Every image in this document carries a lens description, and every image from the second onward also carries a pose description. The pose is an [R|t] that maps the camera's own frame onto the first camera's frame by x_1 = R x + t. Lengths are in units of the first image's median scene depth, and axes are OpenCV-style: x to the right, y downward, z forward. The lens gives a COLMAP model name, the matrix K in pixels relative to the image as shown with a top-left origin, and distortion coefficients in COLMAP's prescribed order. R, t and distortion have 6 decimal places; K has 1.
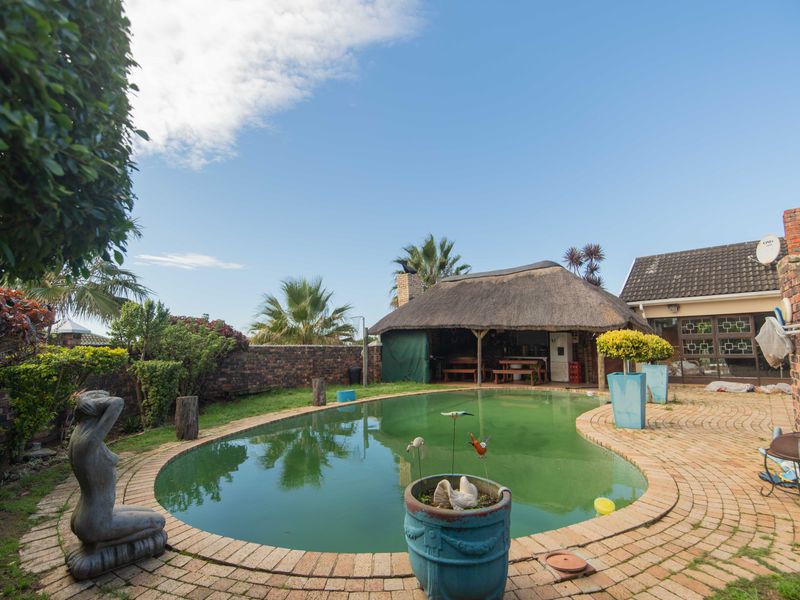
lens RADIAL K [[404.3, 0, 402.9], [0, 404.3, 307.6], [0, 0, 1]] dist [-0.002685, -0.013670]
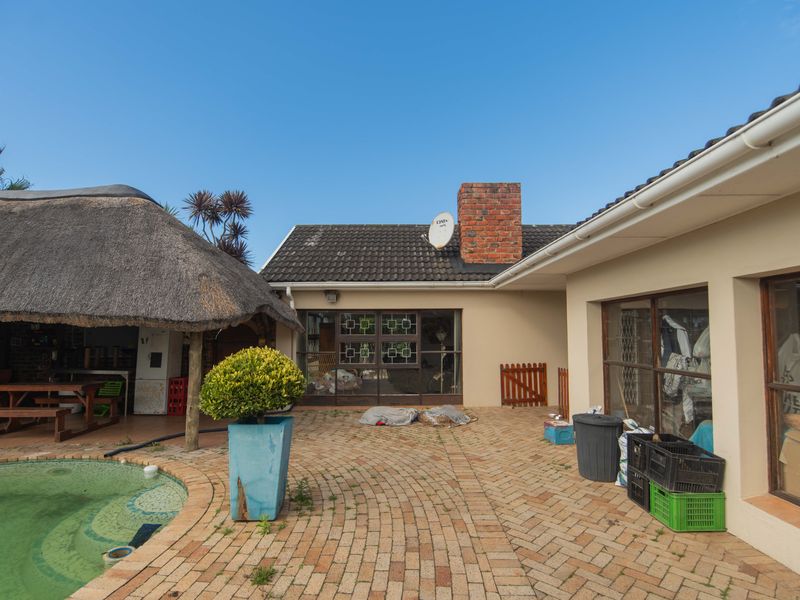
lens RADIAL K [[410.3, 0, 403.5], [0, 410.3, 309.9], [0, 0, 1]] dist [0.002939, -0.012678]
pose [[0.742718, 0.051587, 0.667615, 0.267704], [-0.076228, 0.997060, 0.007761, 0.008360], [-0.665252, -0.056655, 0.744467, 0.358731]]
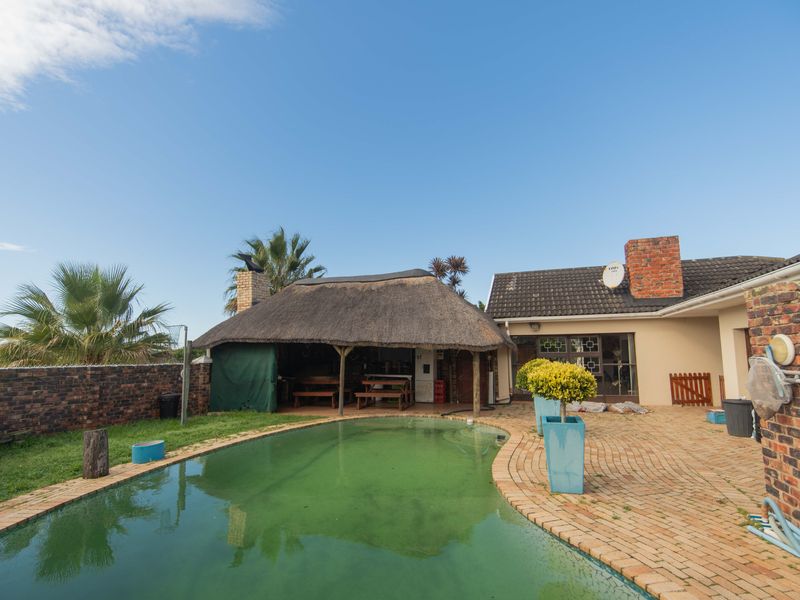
lens RADIAL K [[404.3, 0, 402.9], [0, 404.3, 307.6], [0, 0, 1]] dist [-0.002685, -0.013670]
pose [[0.924076, 0.046278, 0.379397, -0.013500], [-0.041319, 0.998921, -0.021206, -0.009312], [-0.379969, 0.003920, 0.924991, 0.173260]]
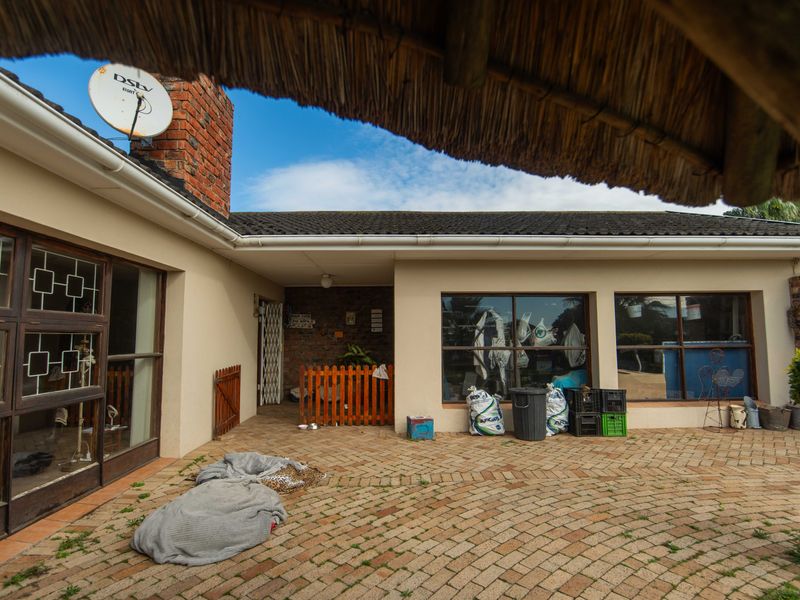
lens RADIAL K [[410.3, 0, 403.5], [0, 410.3, 309.9], [0, 0, 1]] dist [0.002939, -0.012678]
pose [[-0.697114, 0.072115, 0.713324, 0.389505], [-0.055060, 0.986605, -0.153552, 0.071533], [-0.714843, -0.146318, -0.683806, 0.821821]]
